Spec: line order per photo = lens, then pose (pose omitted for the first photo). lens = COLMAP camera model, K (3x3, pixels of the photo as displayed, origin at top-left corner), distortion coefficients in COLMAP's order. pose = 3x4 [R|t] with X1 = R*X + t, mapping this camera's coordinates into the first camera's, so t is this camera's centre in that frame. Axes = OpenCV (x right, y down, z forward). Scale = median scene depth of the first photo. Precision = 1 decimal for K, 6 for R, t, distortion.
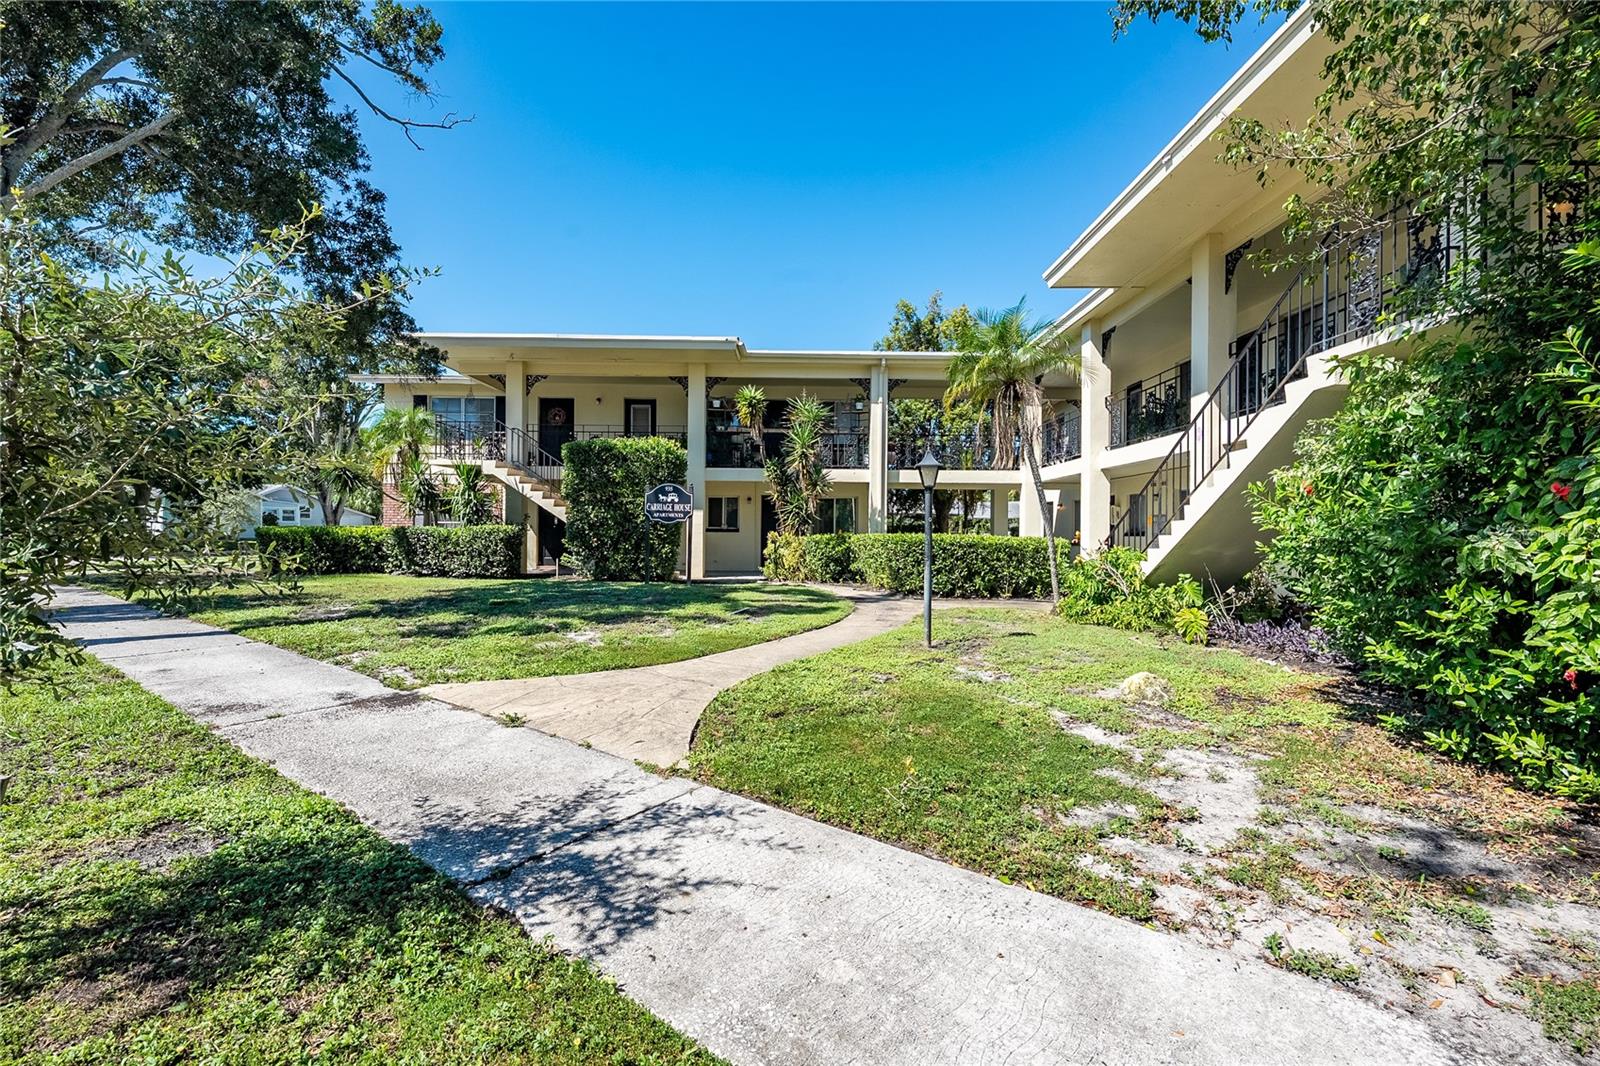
lens RADIAL K [[667.7, 0, 808.9], [0, 667.7, 525.1], [0, 0, 1]] dist [-0.000945, -0.000346]
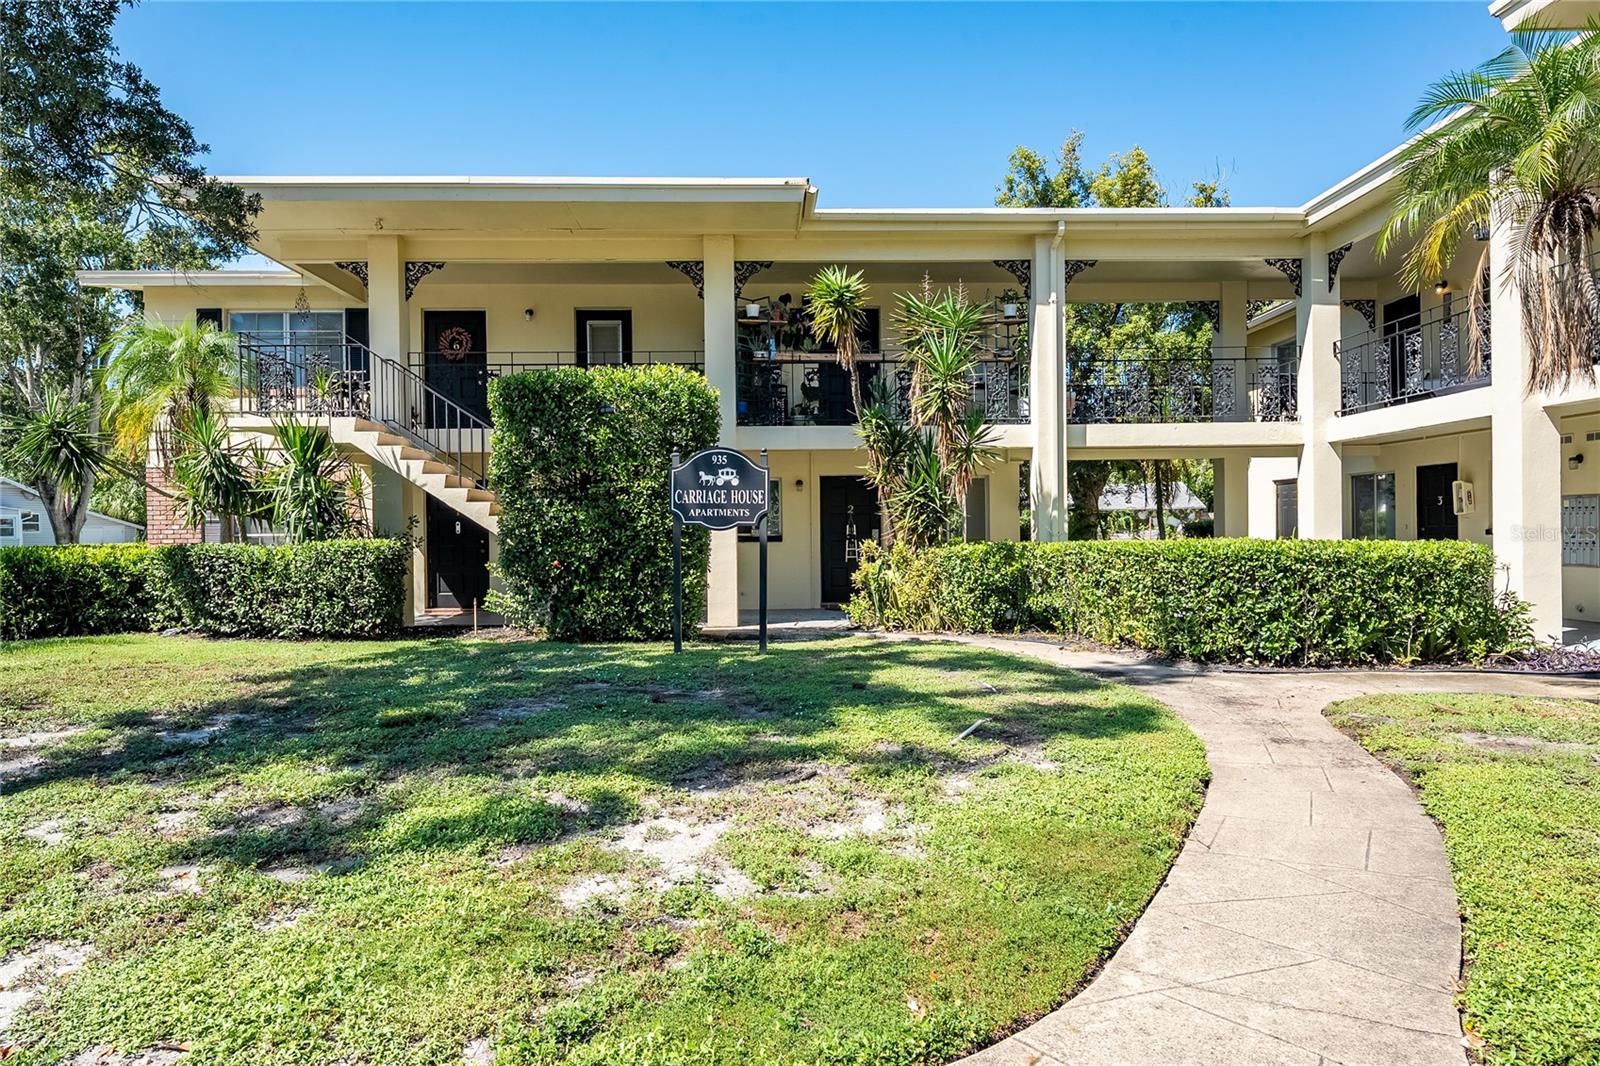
lens RADIAL K [[968.9, 0, 809.6], [0, 968.9, 534.9], [0, 0, 1]] dist [0.000189, -0.000214]
pose [[0.999519, -0.020499, 0.023289, -0.184924], [0.020277, 0.999747, 0.009706, -0.004768], [-0.023482, -0.009229, 0.999682, 0.318203]]
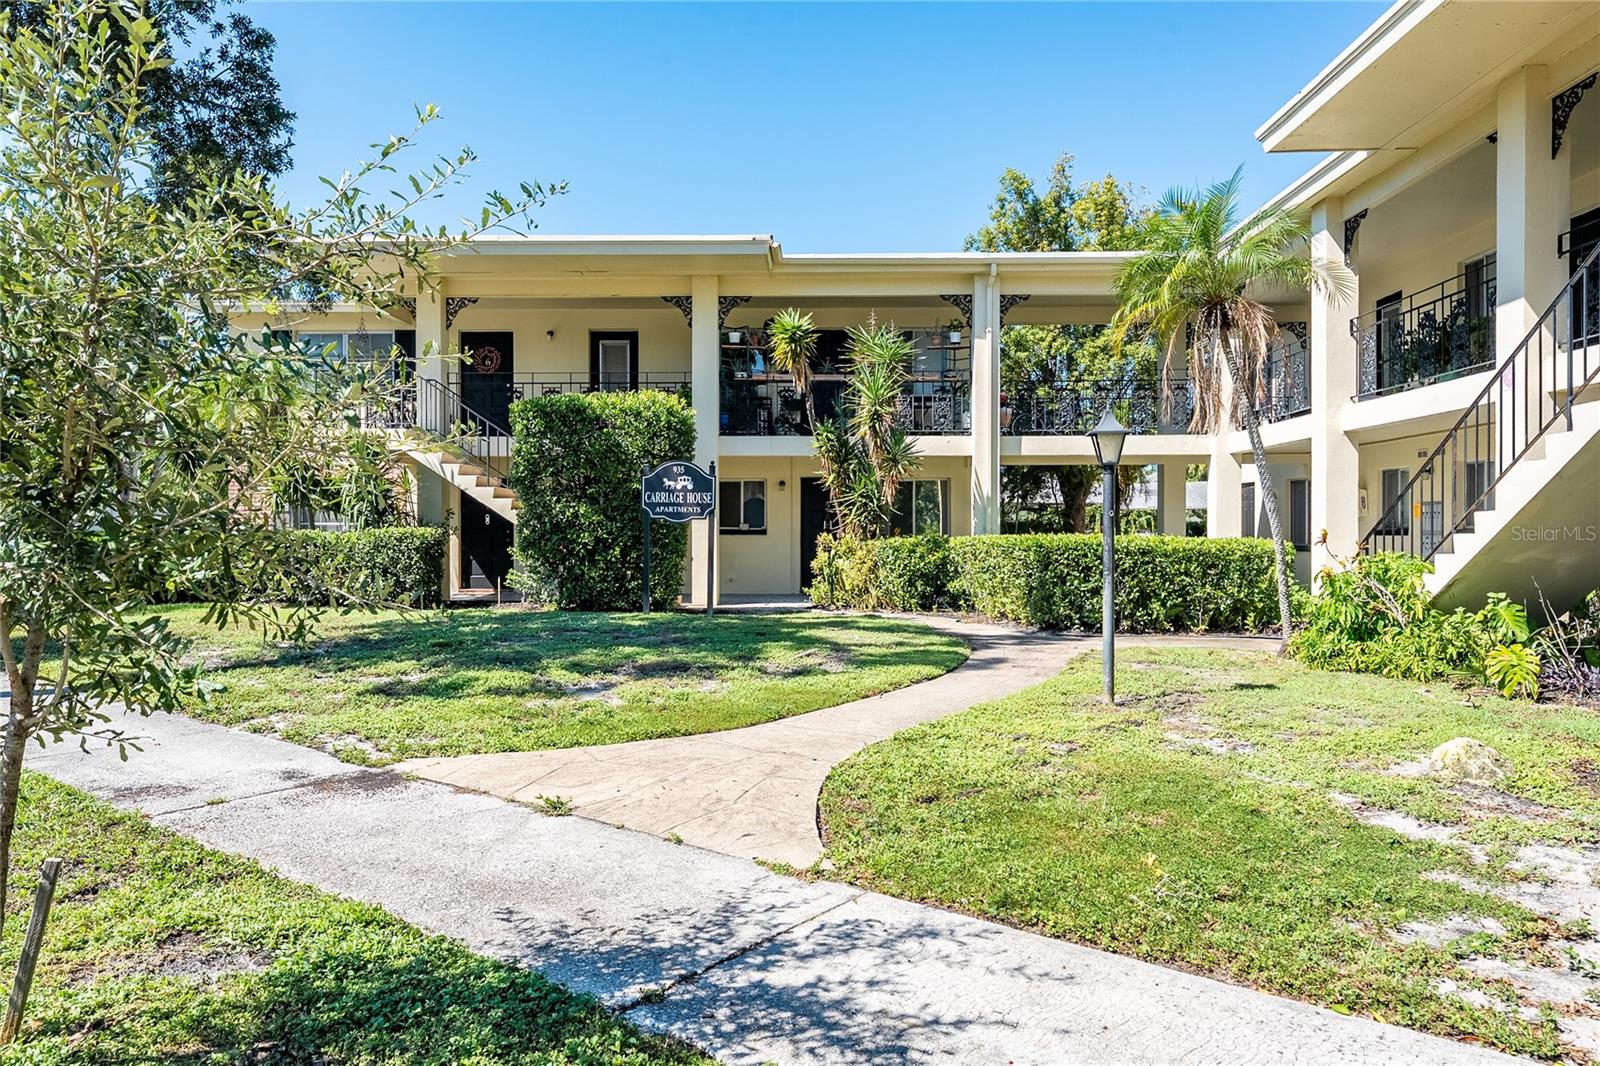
lens RADIAL K [[1051.2, 0, 809.9], [0, 1051.2, 531.9], [0, 0, 1]] dist [-0.000138, 0.001242]
pose [[0.999428, -0.008888, -0.032640, -0.054501], [0.009183, 0.999918, 0.008906, -0.001228], [0.032558, -0.009200, 0.999427, -0.036211]]
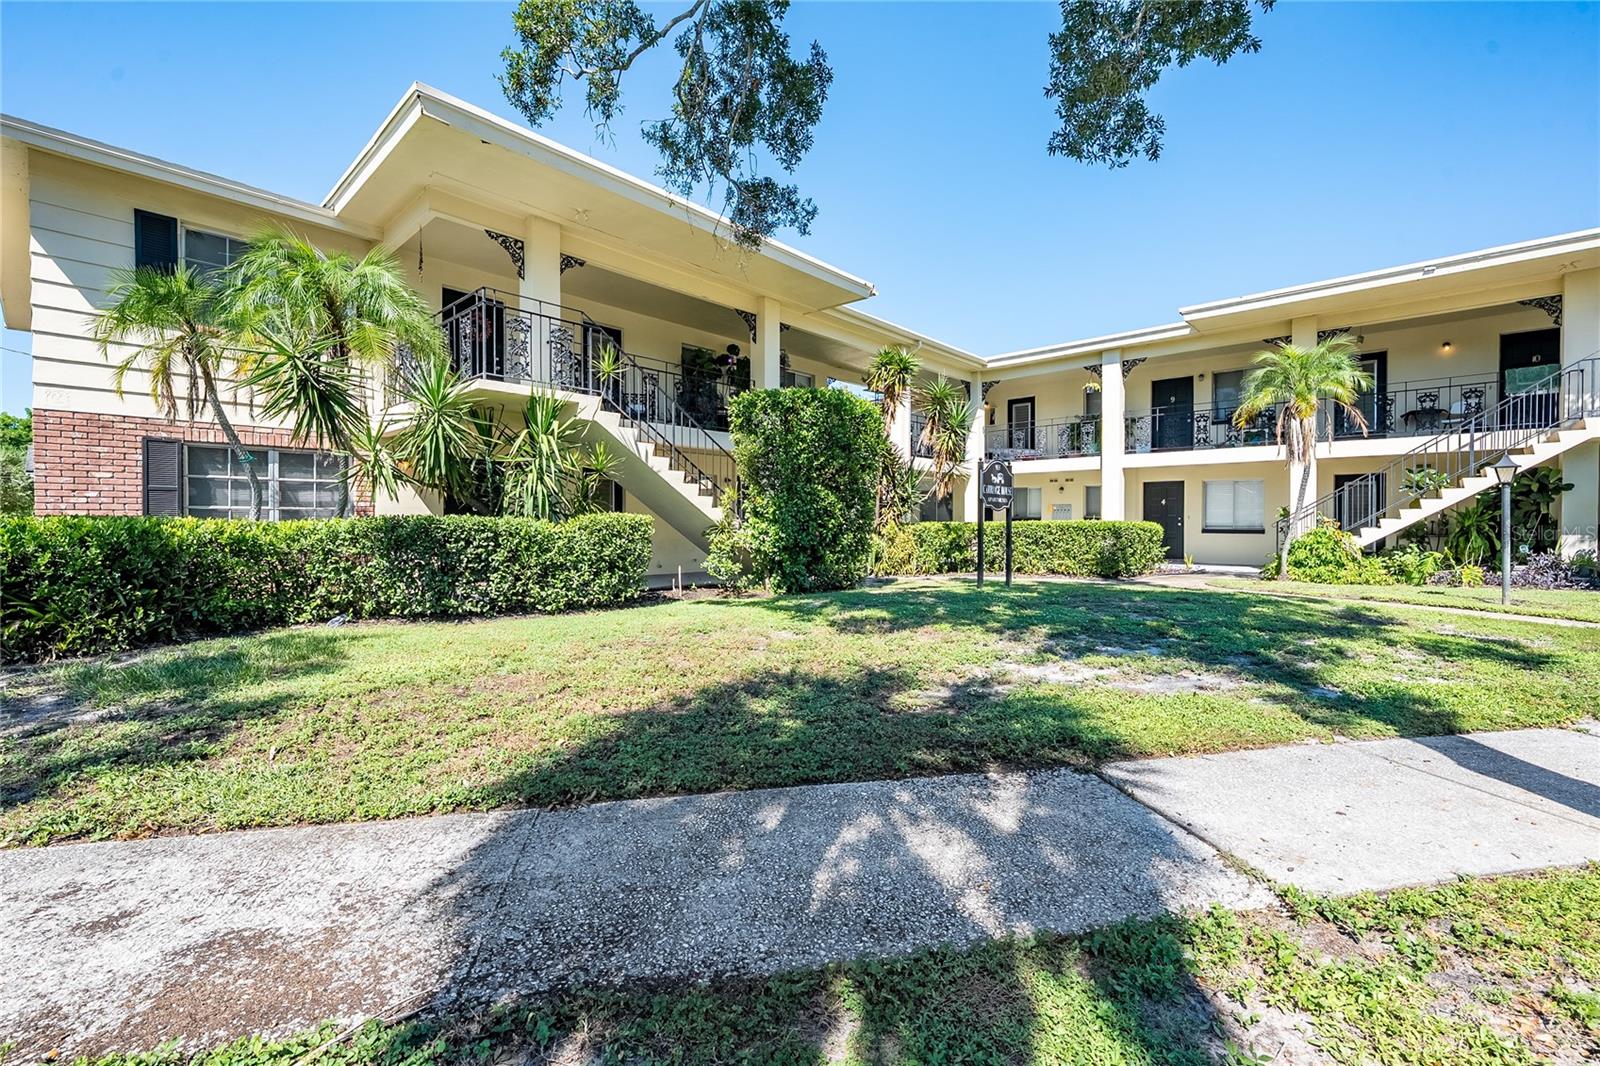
lens RADIAL K [[667.7, 0, 797.5], [0, 667.7, 527.6], [0, 0, 1]] dist [-0.000945, -0.000346]
pose [[0.682699, -0.016539, 0.730513, -1.118915], [0.004251, 0.999817, 0.018663, 0.003693], [-0.730688, -0.009635, 0.682644, 0.725339]]
